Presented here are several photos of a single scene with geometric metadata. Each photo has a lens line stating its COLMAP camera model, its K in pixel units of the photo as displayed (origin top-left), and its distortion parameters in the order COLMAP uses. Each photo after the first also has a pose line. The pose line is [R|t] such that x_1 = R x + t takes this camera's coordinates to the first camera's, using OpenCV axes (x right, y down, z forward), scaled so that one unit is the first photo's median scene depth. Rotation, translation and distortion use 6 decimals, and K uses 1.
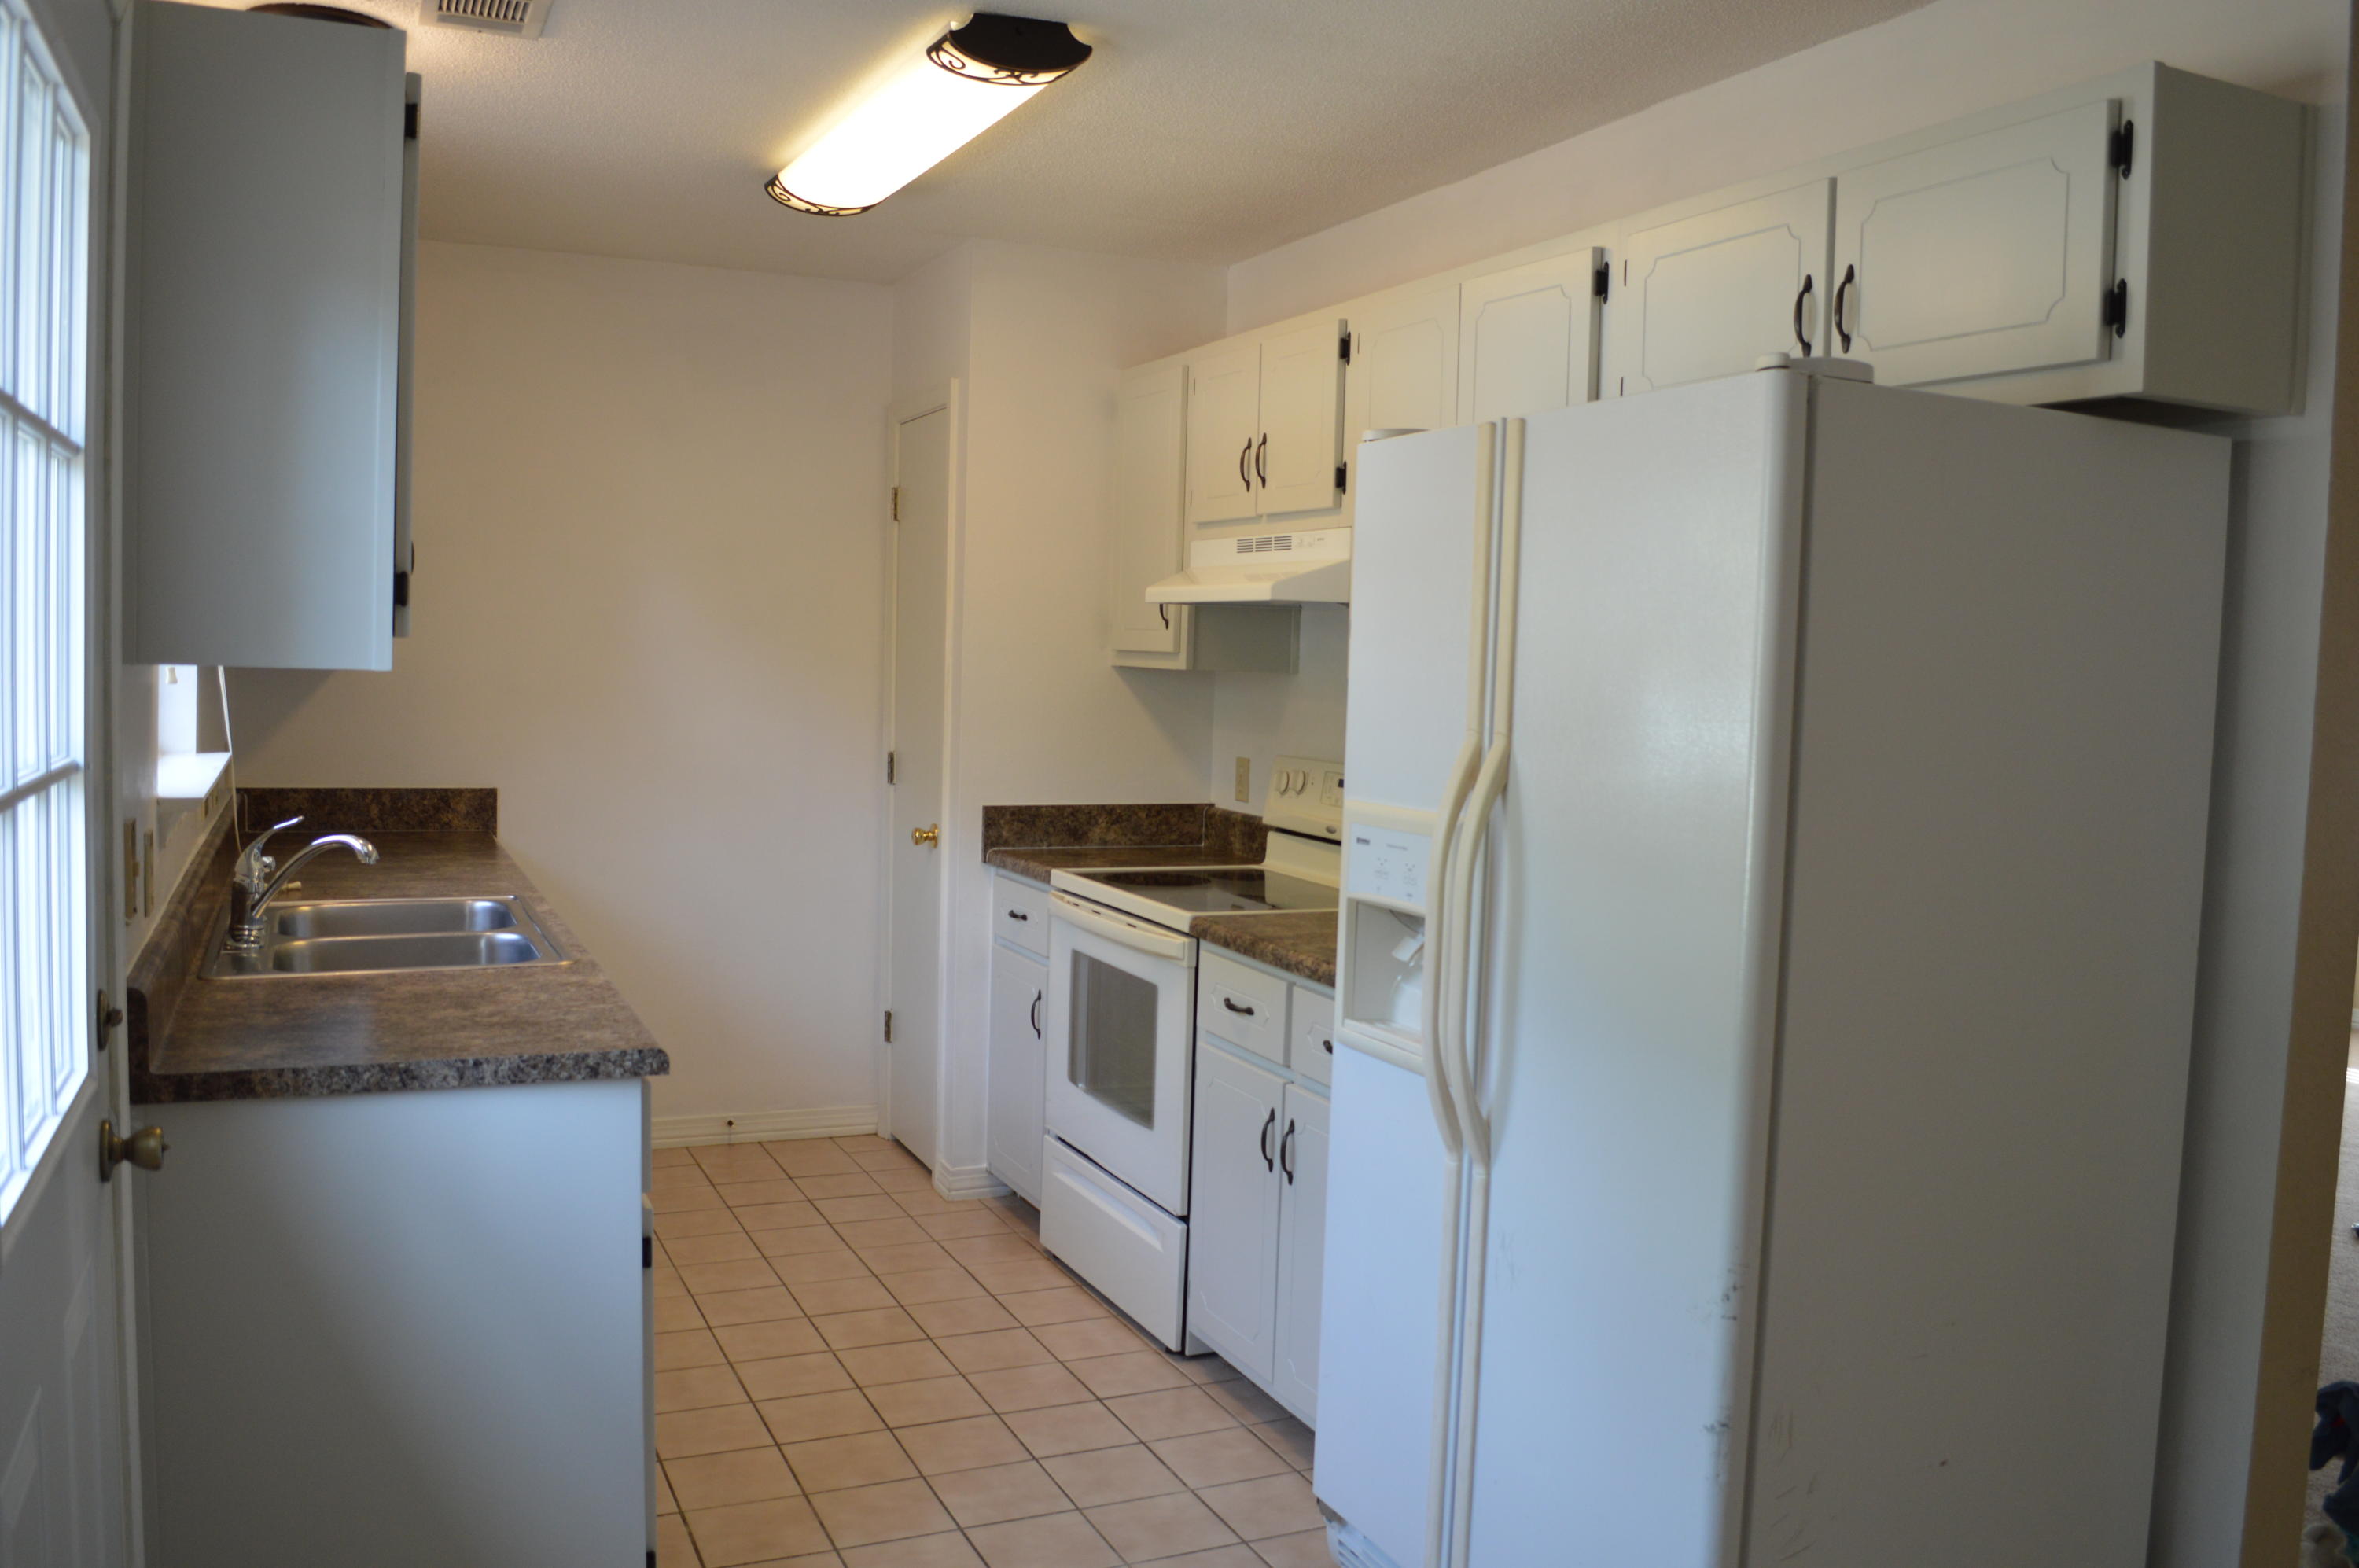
lens RADIAL K [[1881.2, 0, 1179.5], [0, 1881.2, 784.0], [0, 0, 1]] dist [-0.079497, 0.009048]
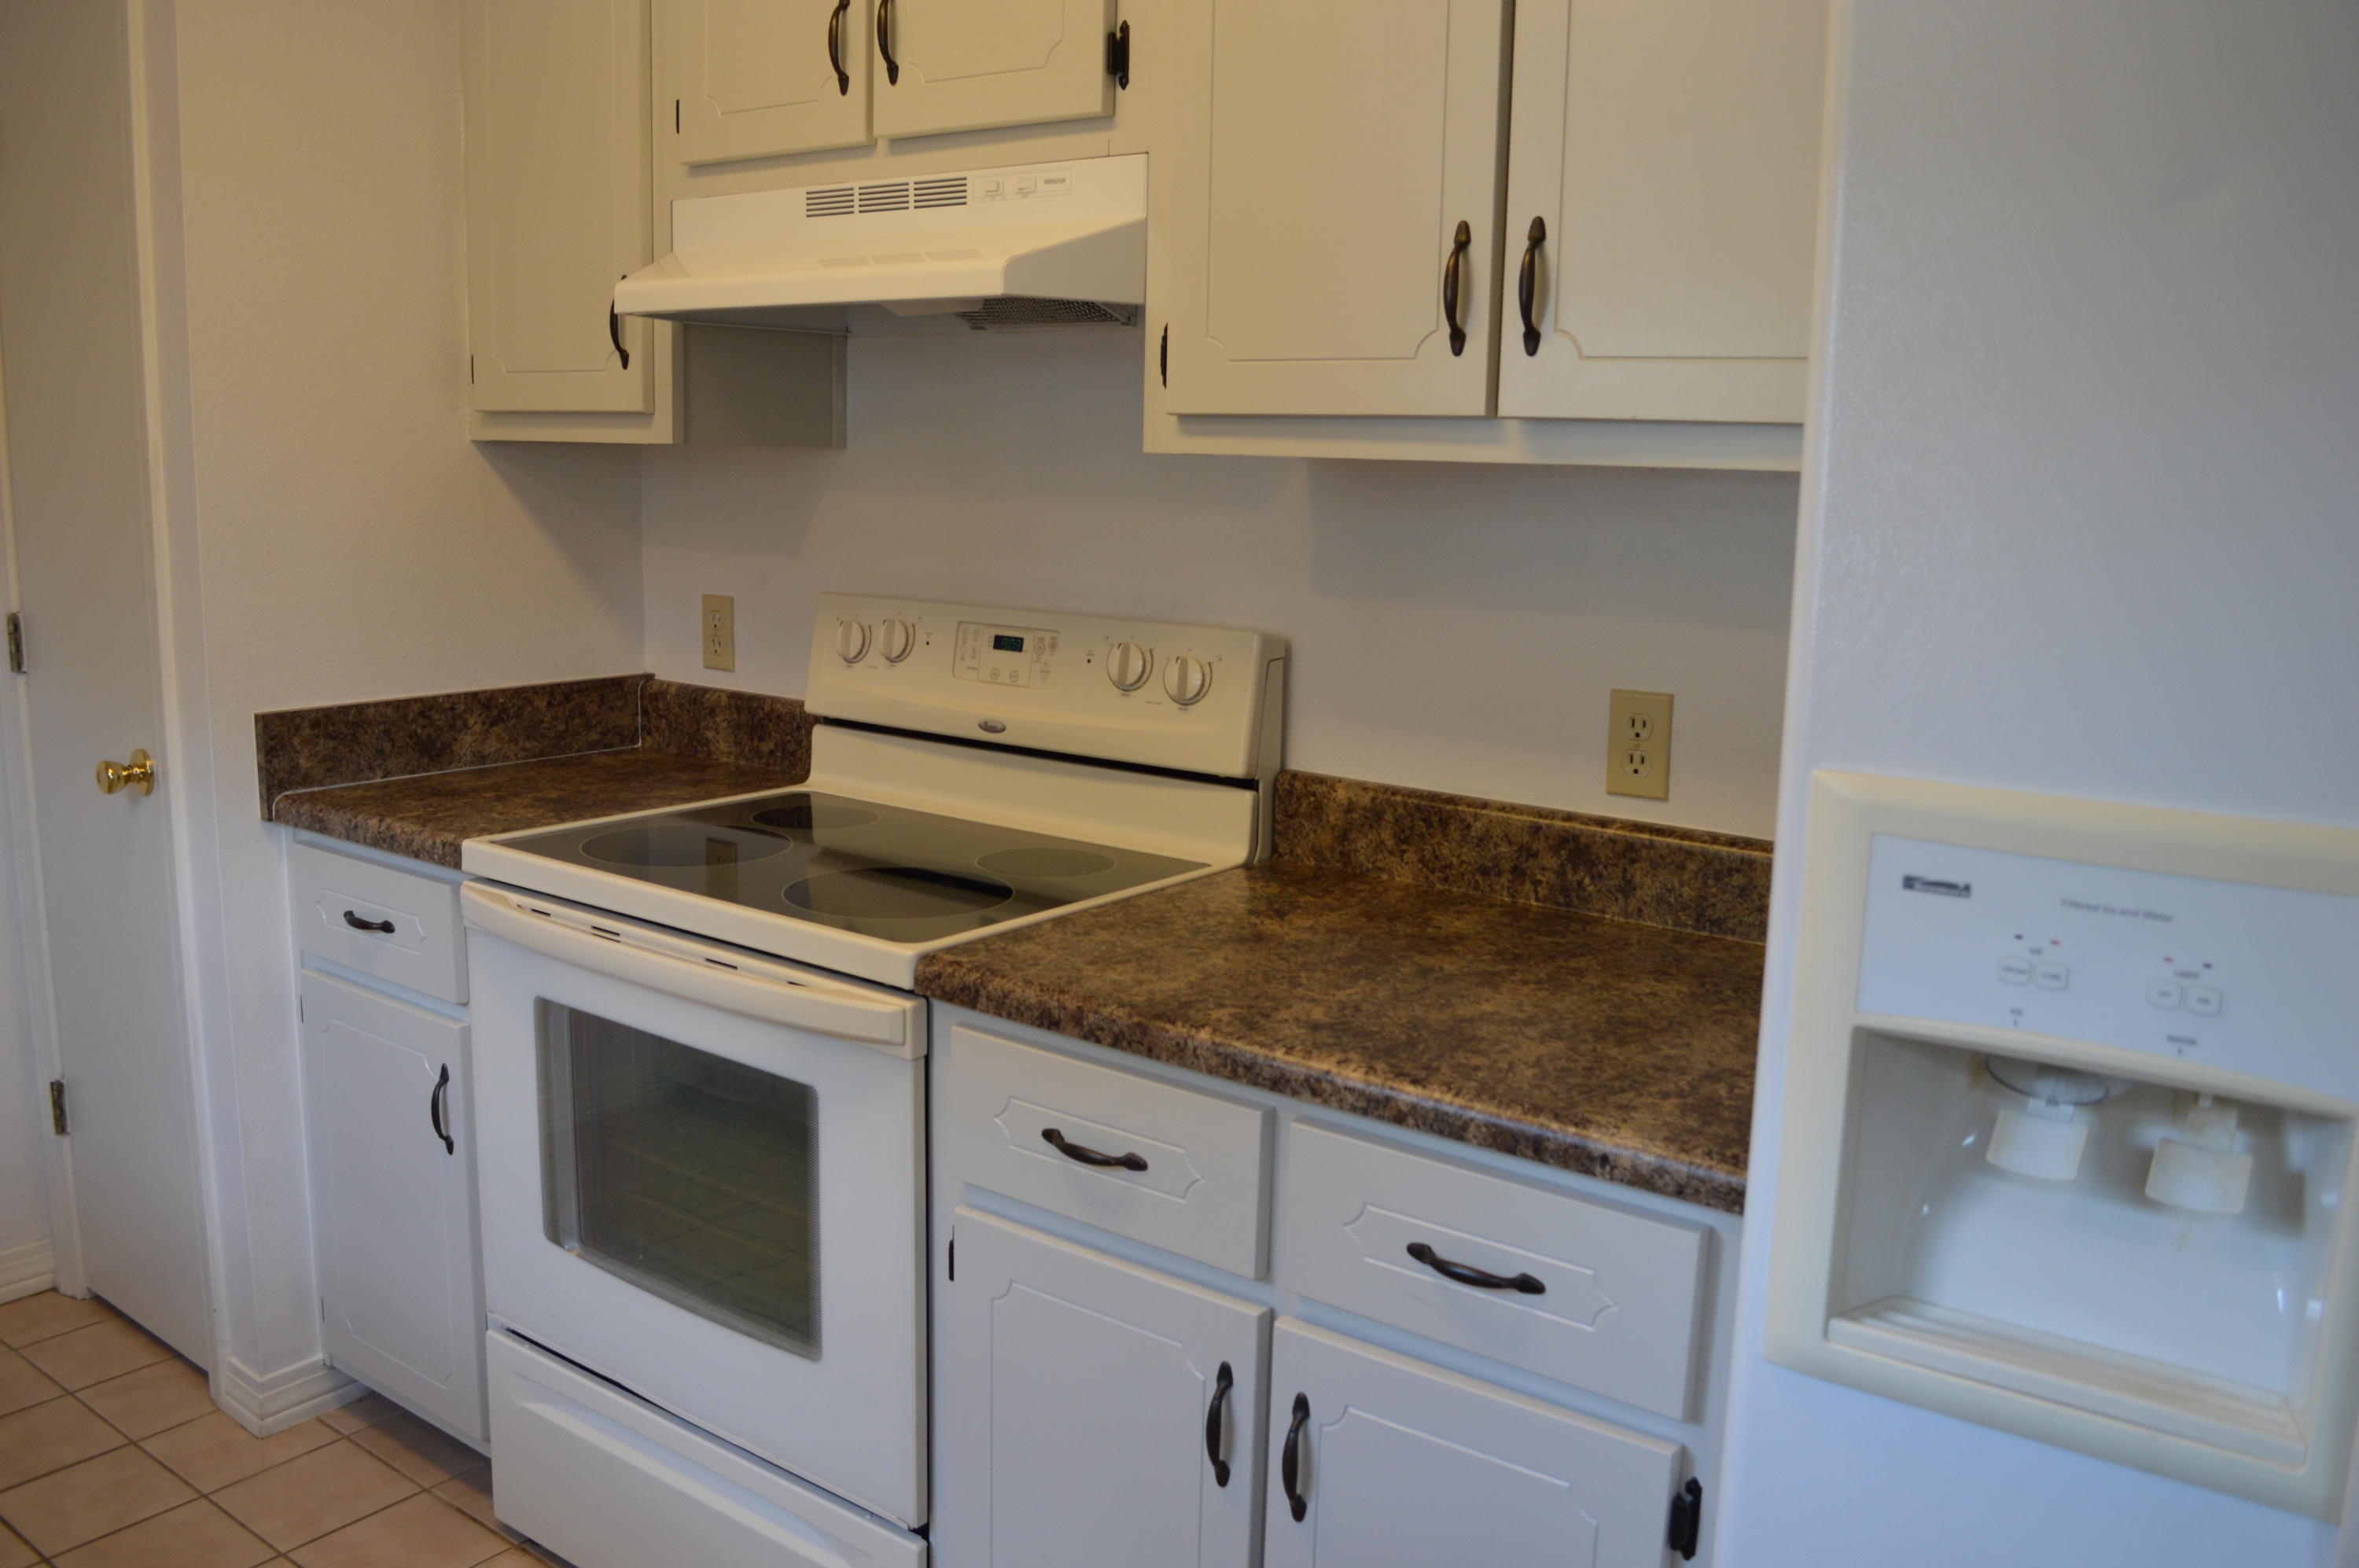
lens RADIAL K [[1881.2, 0, 1179.5], [0, 1881.2, 784.0], [0, 0, 1]] dist [-0.079497, 0.009048]
pose [[0.879083, -0.091542, 0.467797, -0.127093], [0.036289, 0.991391, 0.125809, -0.025757], [-0.475286, -0.093621, 0.874836, 0.448461]]
